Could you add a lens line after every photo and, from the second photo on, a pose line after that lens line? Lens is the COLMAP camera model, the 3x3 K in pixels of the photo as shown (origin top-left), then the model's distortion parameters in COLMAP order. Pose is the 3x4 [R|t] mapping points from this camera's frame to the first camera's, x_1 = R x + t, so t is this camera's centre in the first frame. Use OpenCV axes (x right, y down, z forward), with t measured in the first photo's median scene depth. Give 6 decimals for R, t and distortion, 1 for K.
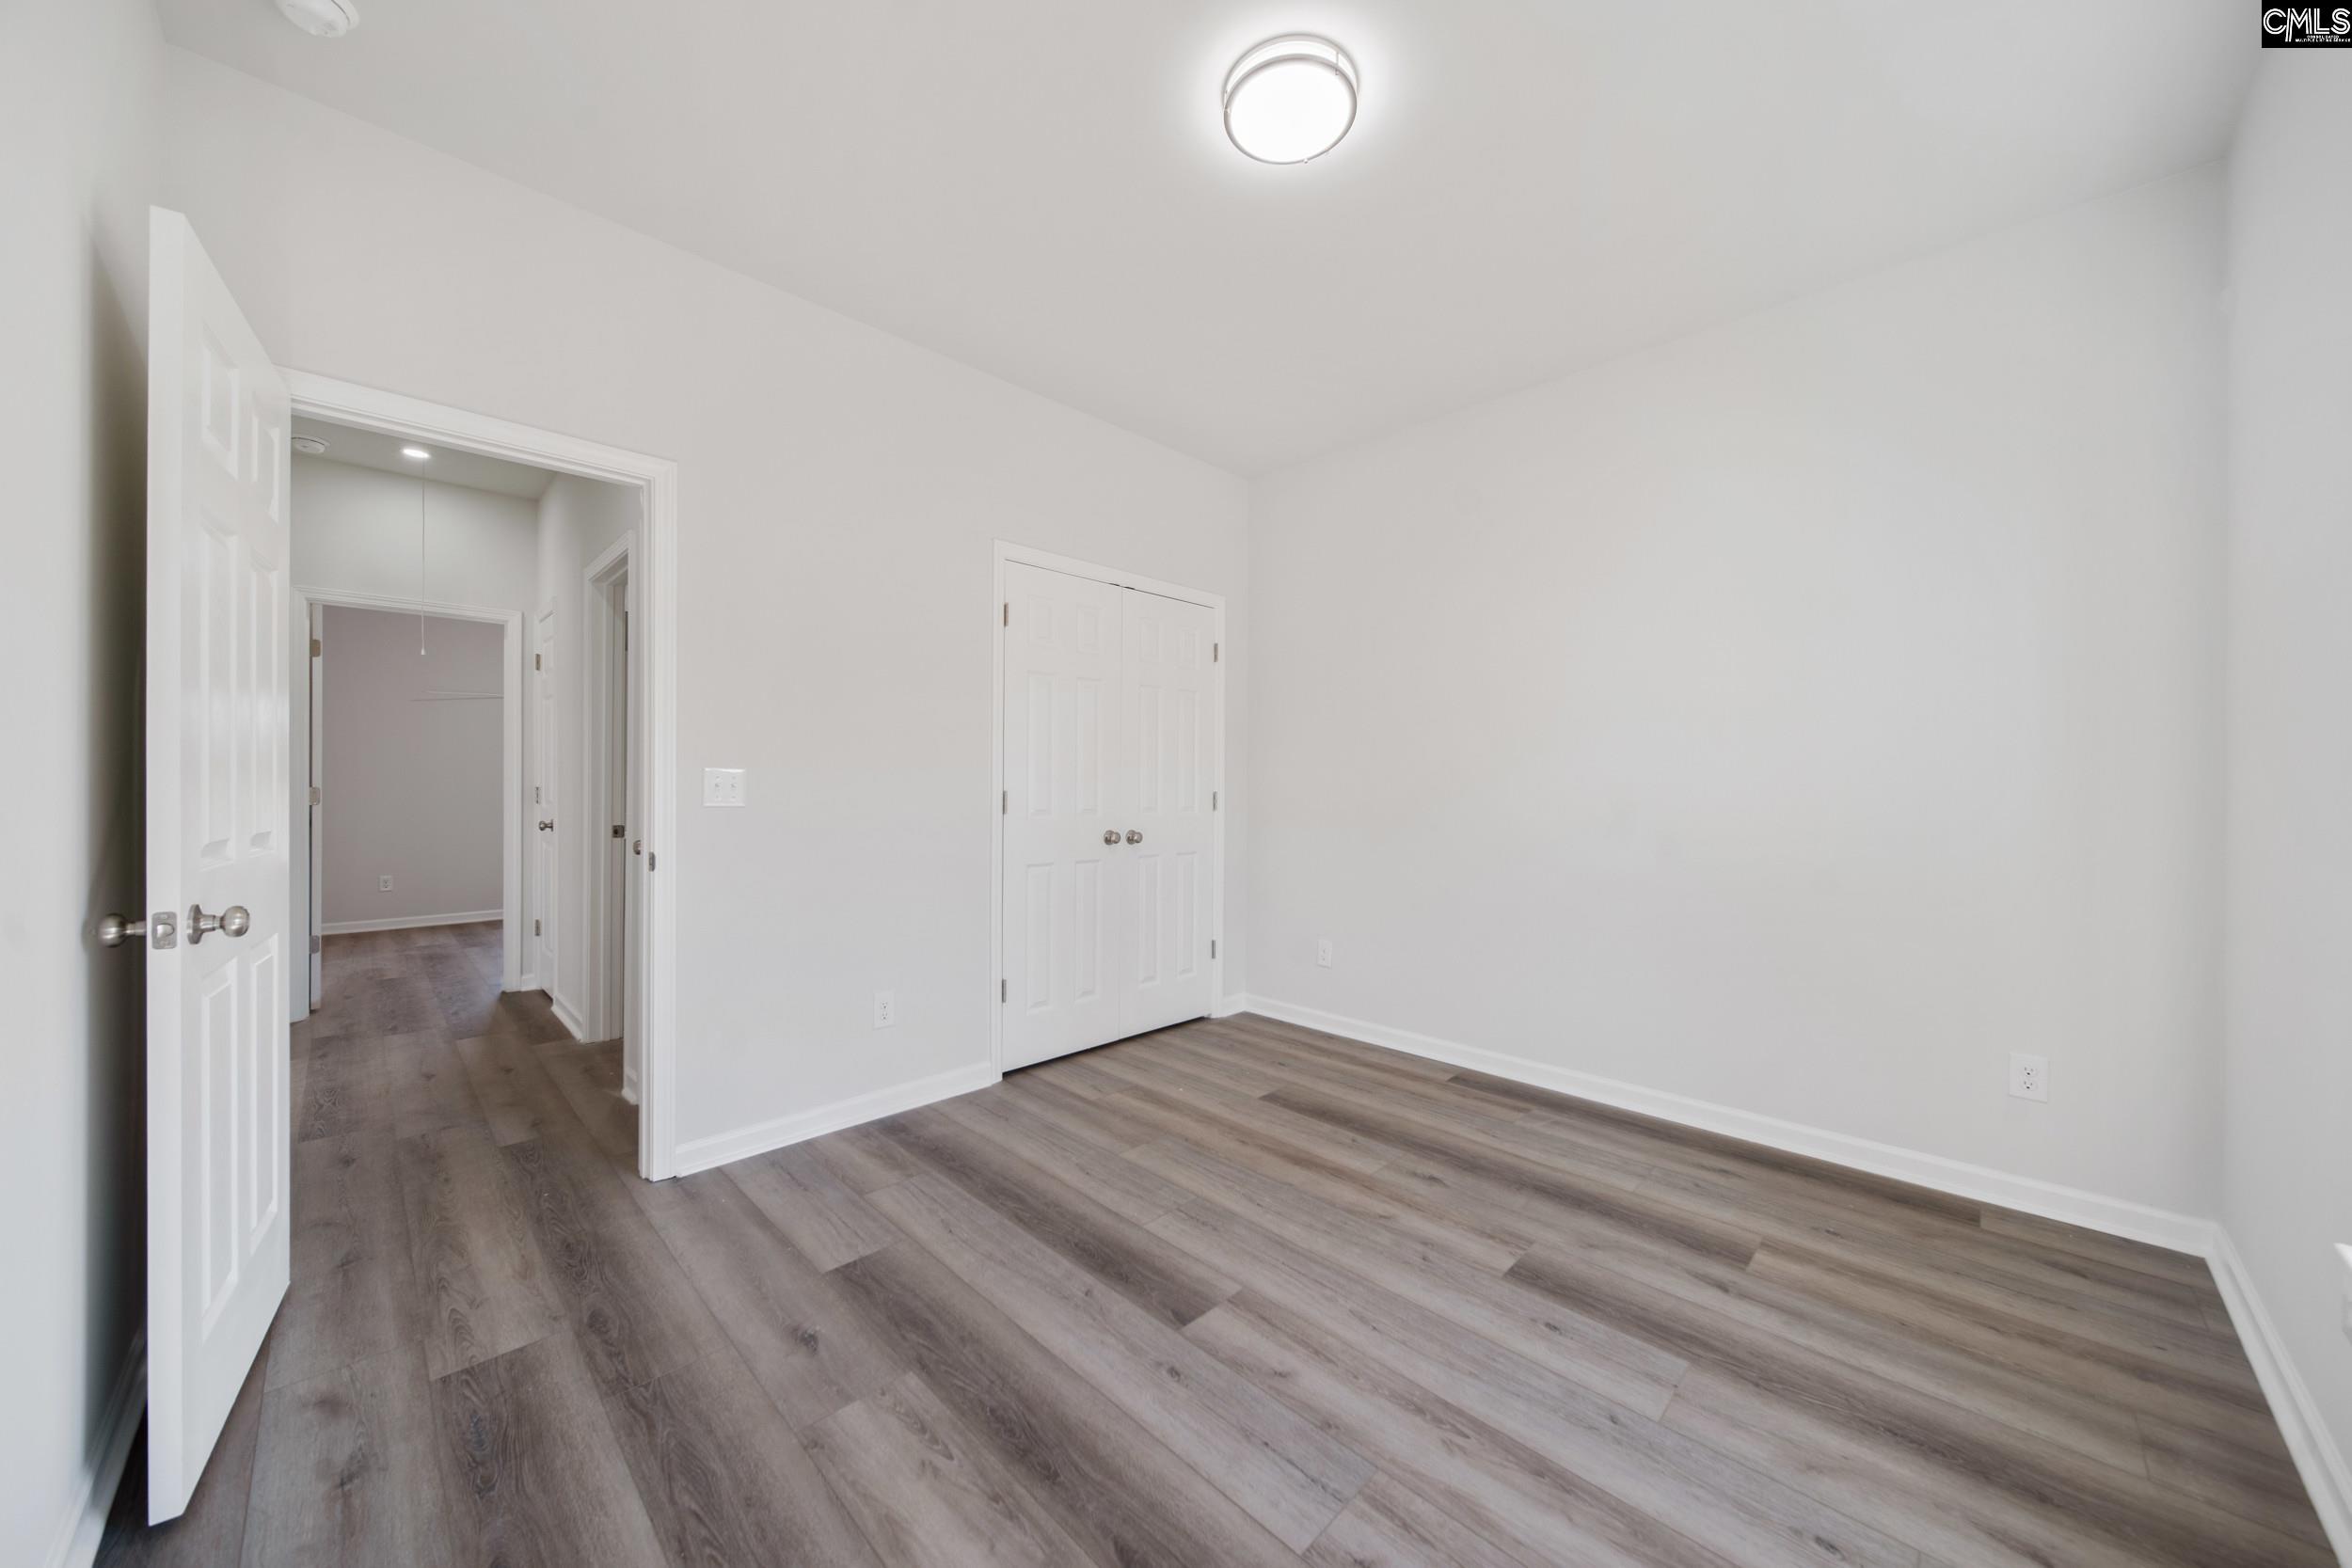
lens RADIAL K [[822.0, 0, 1180.3], [0, 822.0, 784.4], [0, 0, 1]] dist [0.011989, -0.004633]
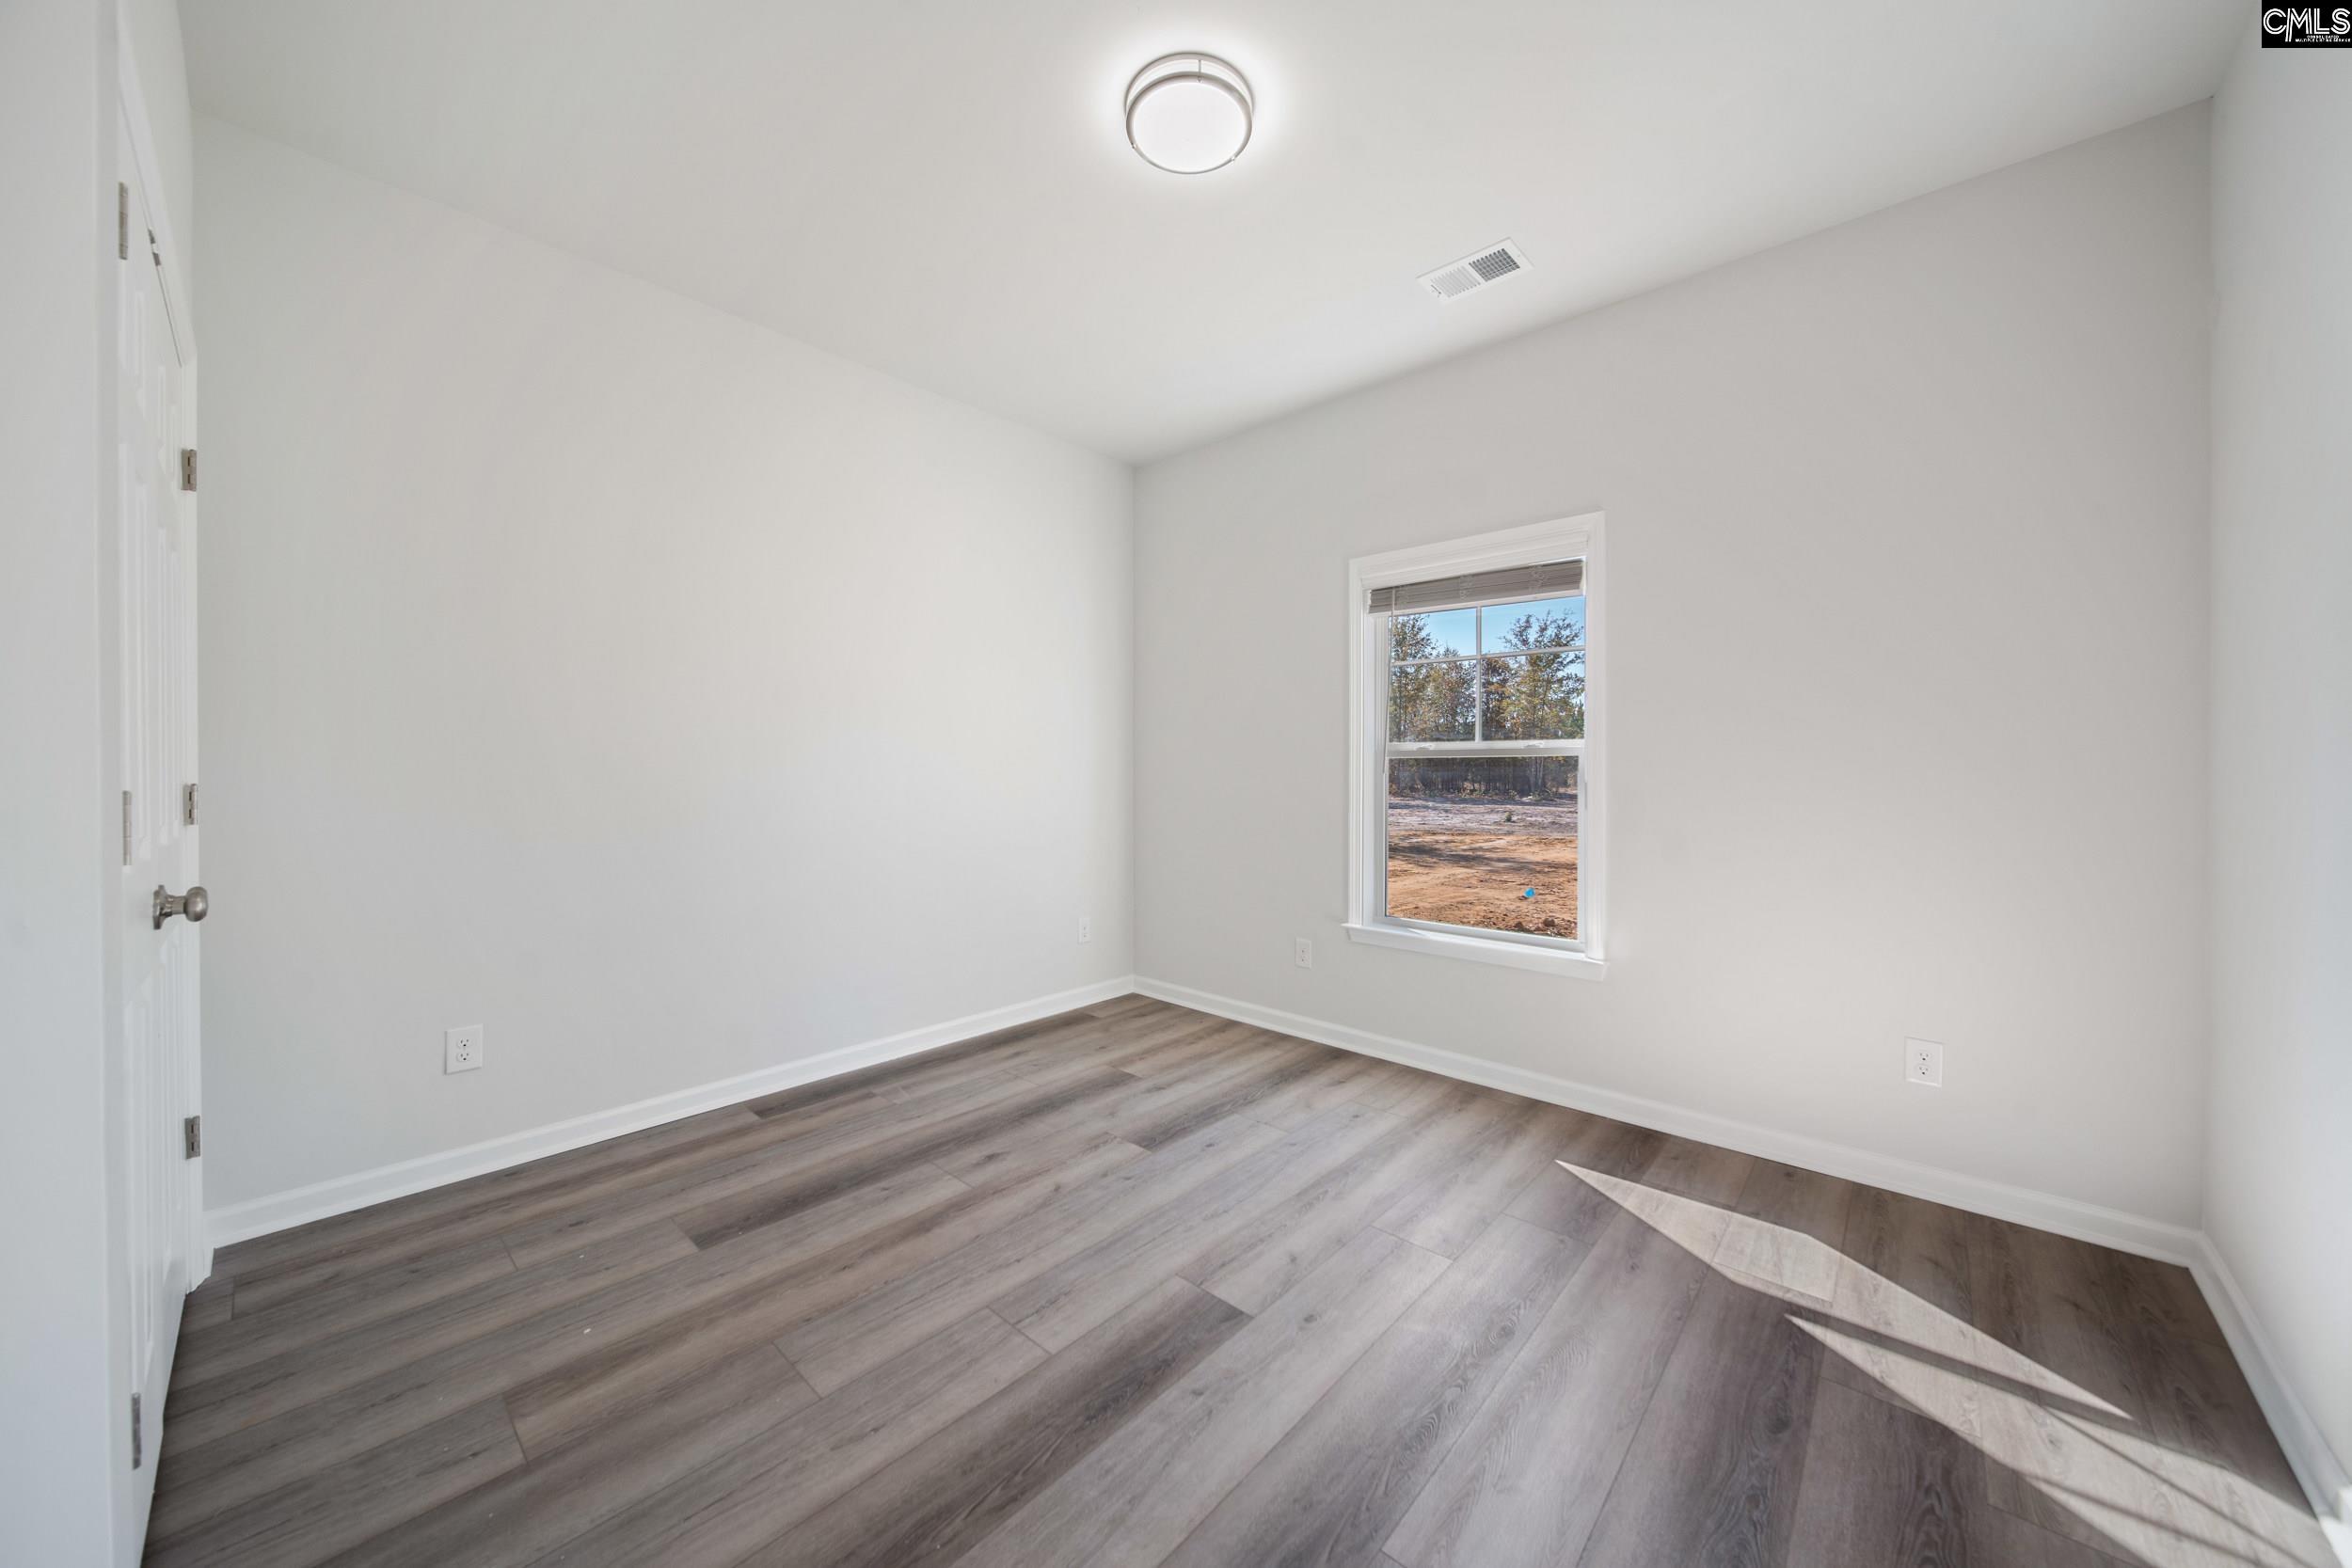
lens RADIAL K [[822.0, 0, 1180.3], [0, 822.0, 784.4], [0, 0, 1]] dist [0.011989, -0.004633]
pose [[-0.038349, -0.025334, 0.998943, -0.771155], [-0.003539, 0.999676, 0.025217, -0.007084], [-0.999258, -0.002568, -0.038426, 0.883952]]
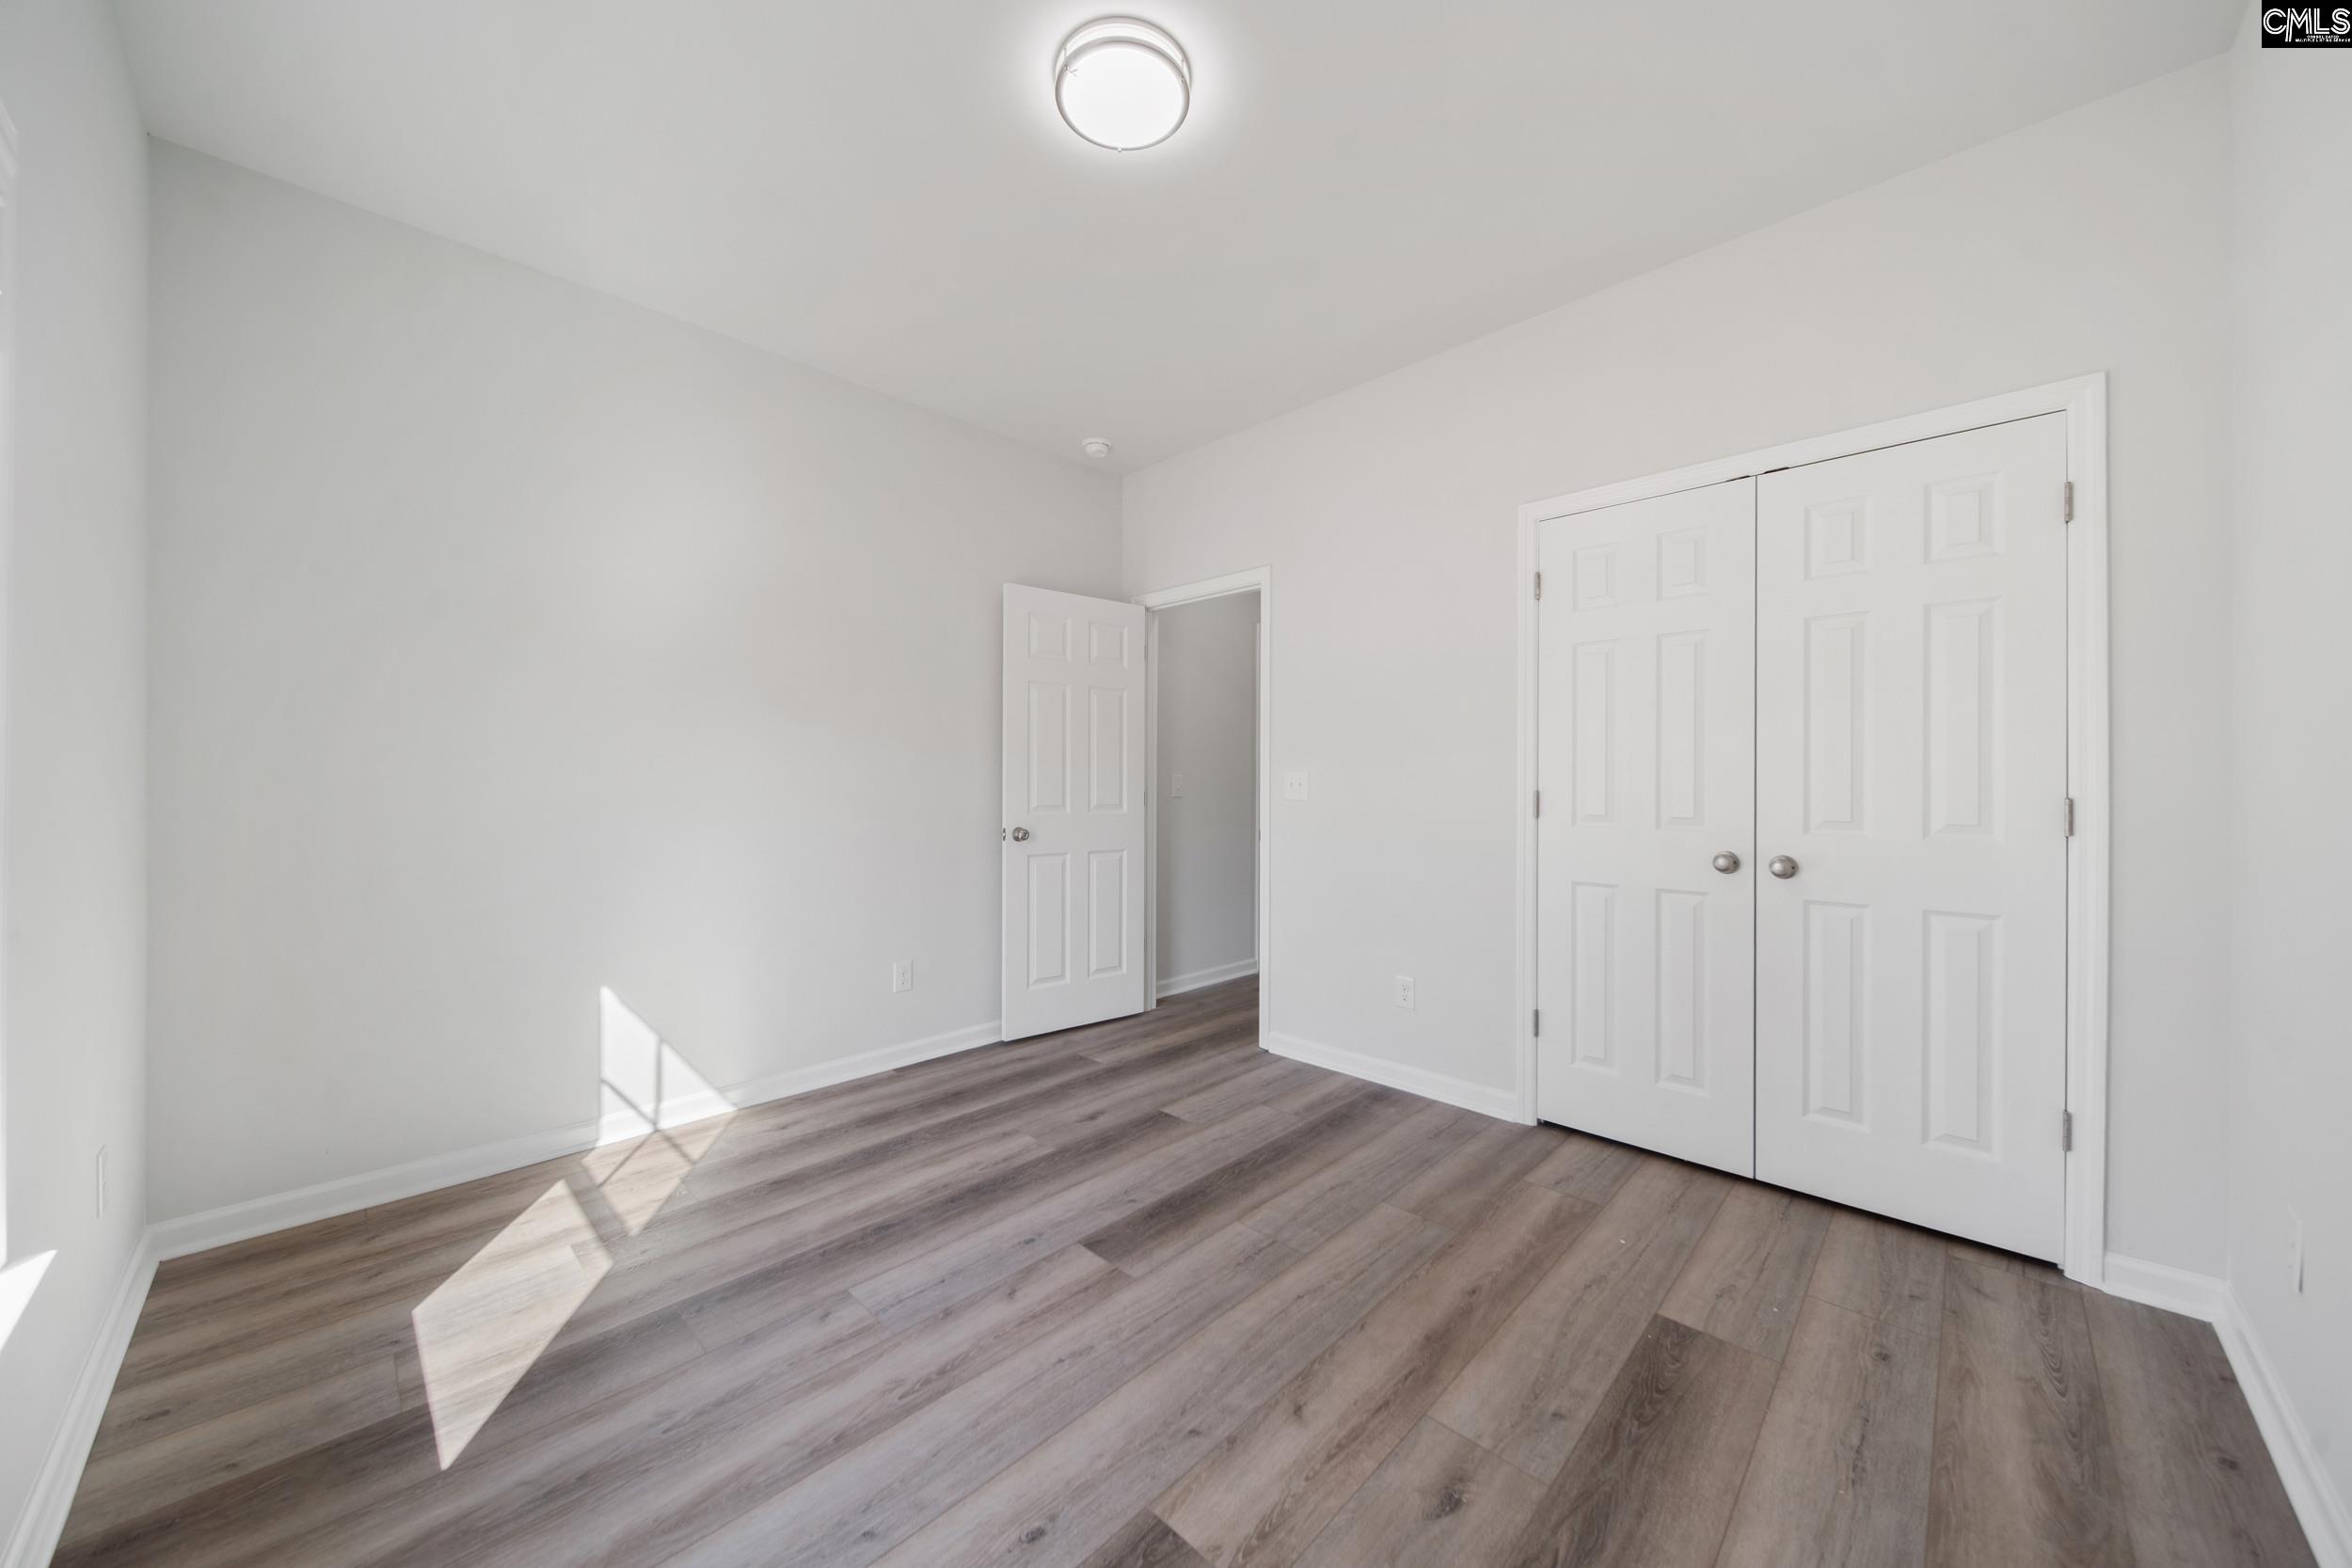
lens RADIAL K [[822.0, 0, 1180.3], [0, 822.0, 784.4], [0, 0, 1]] dist [0.011989, -0.004633]
pose [[0.008242, -0.007433, -0.999938, 0.936452], [0.002404, 0.999970, -0.007413, 0.007766], [0.999963, -0.002343, 0.008260, 0.894315]]
